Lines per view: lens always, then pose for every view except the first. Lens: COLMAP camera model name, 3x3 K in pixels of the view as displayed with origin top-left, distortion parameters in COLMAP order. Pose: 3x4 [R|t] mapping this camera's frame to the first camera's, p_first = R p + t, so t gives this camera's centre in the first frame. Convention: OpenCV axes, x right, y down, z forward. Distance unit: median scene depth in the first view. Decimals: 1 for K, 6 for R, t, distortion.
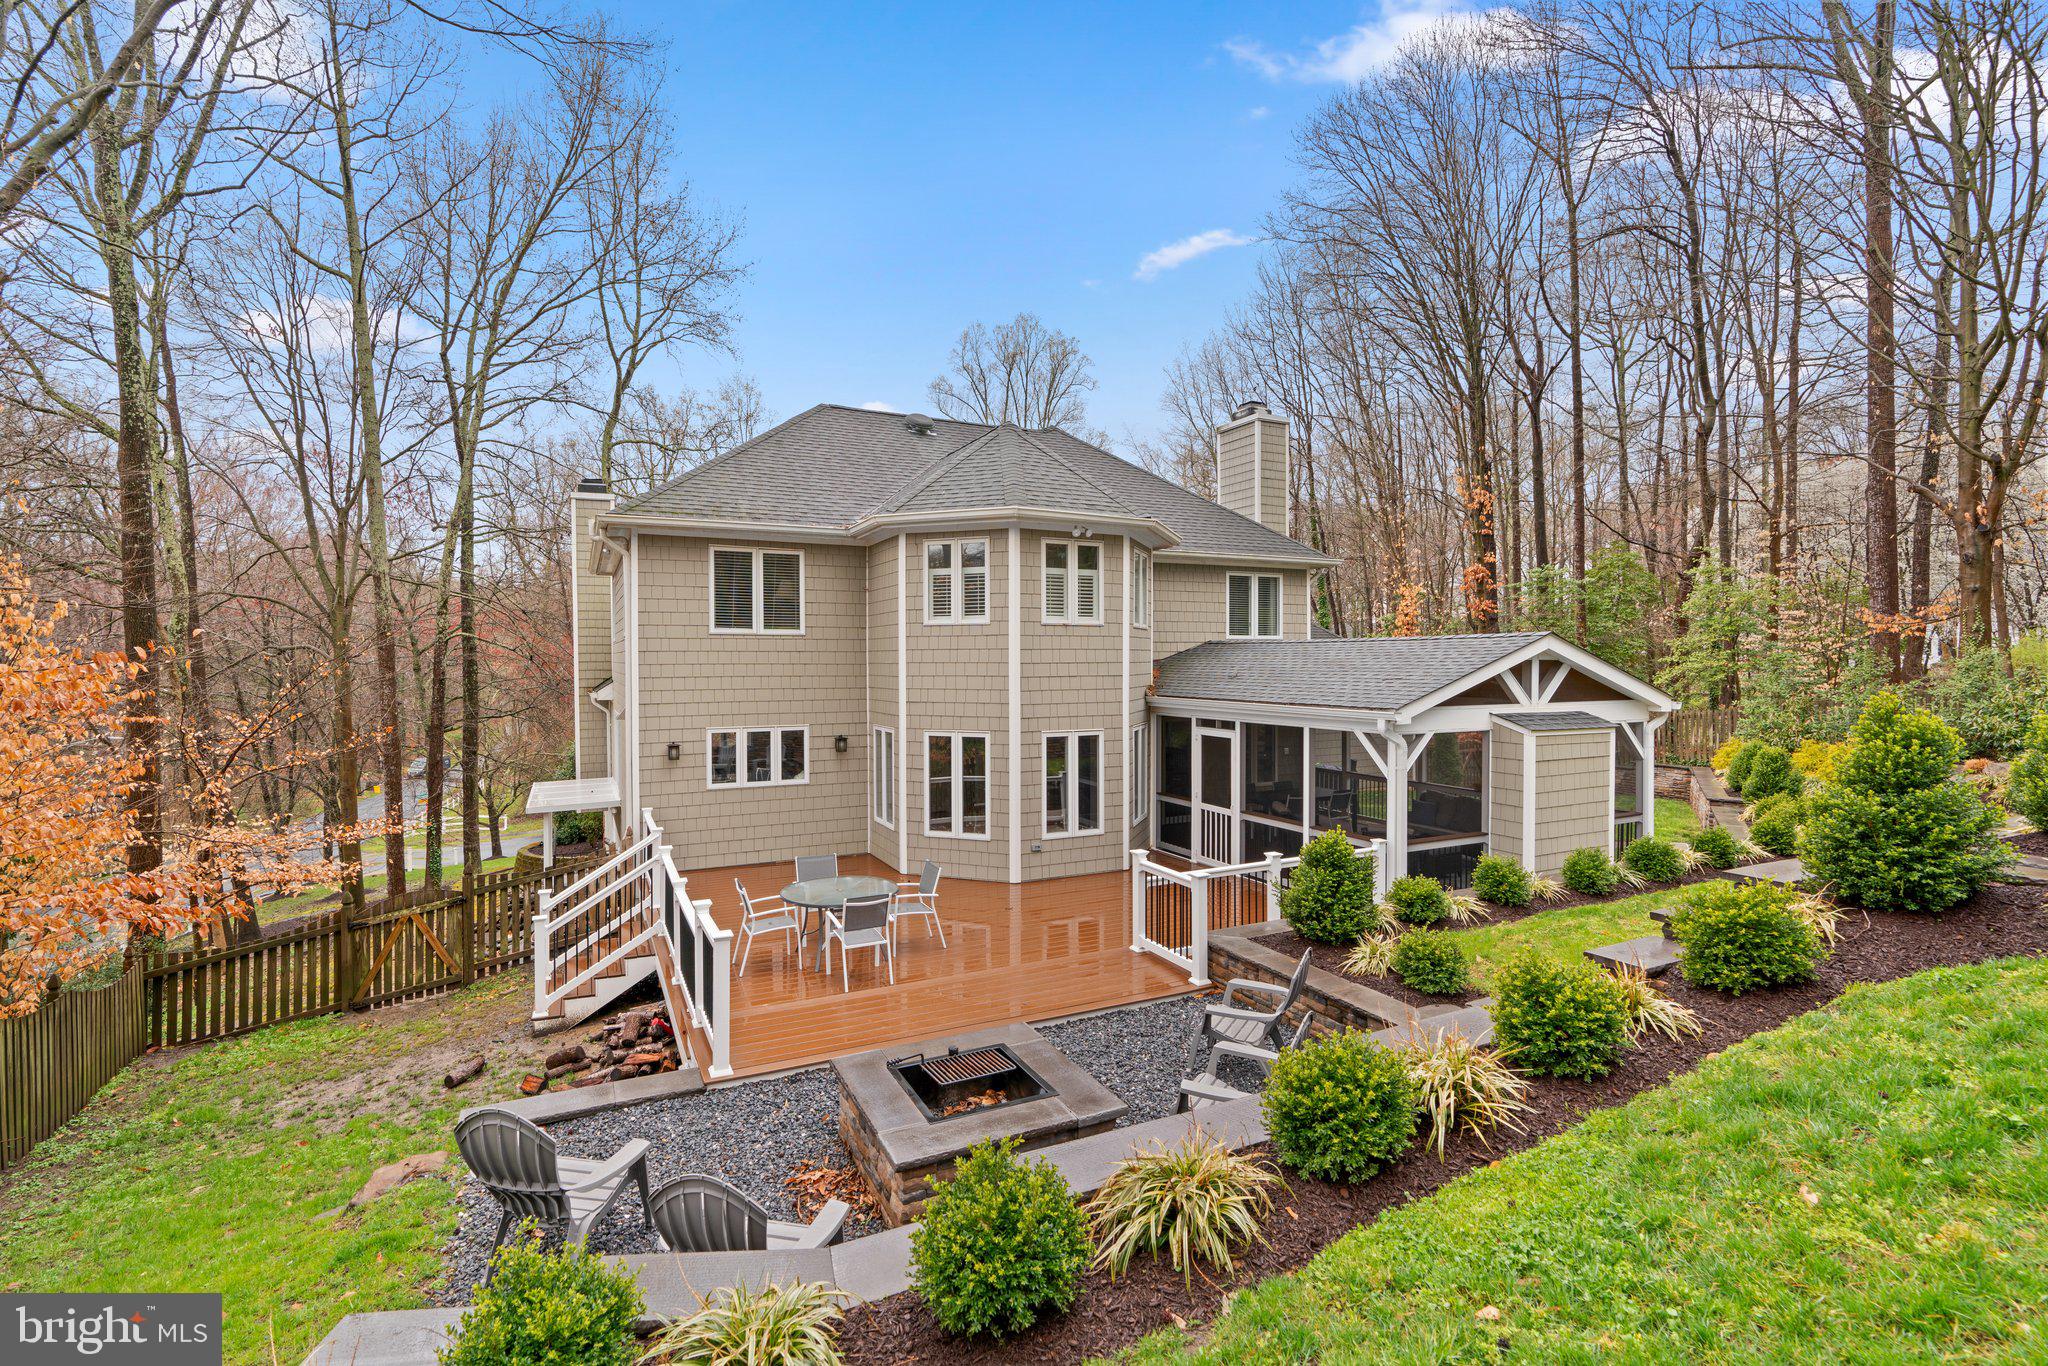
lens RADIAL K [[915.6, 0, 1022.0], [0, 915.6, 681.0], [0, 0, 1]] dist [-0.001241, -0.000002]
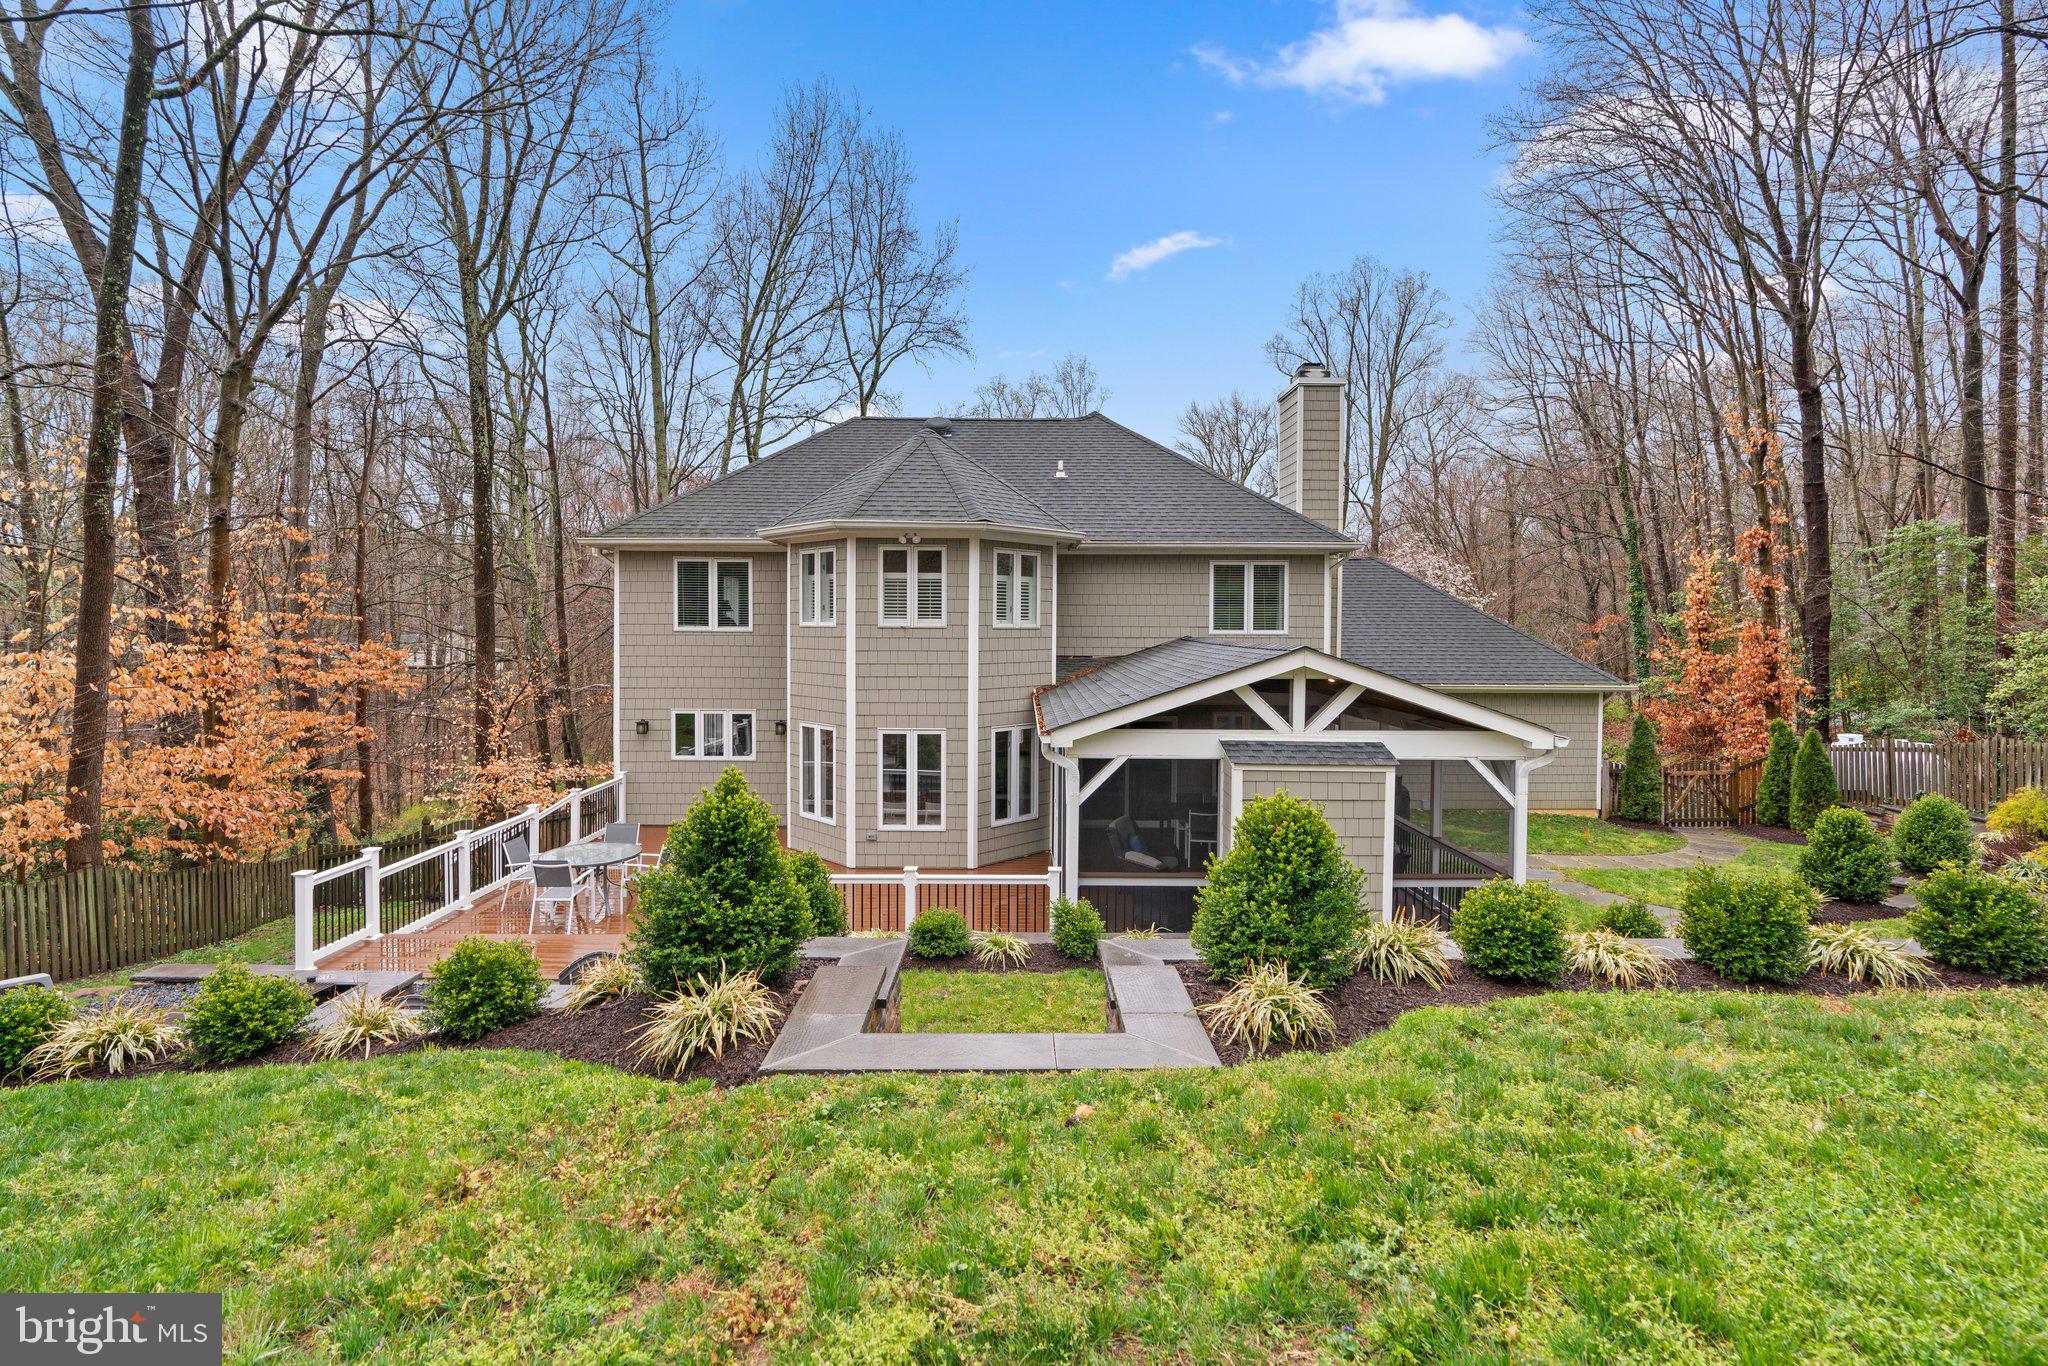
lens RADIAL K [[915.6, 0, 1021.6], [0, 915.6, 671.7], [0, 0, 1]] dist [-0.001241, -0.000002]
pose [[0.902360, 0.030160, -0.429926, 0.588640], [-0.018470, 0.999338, 0.031337, -0.044137], [0.430586, -0.020337, 0.902320, 0.110056]]
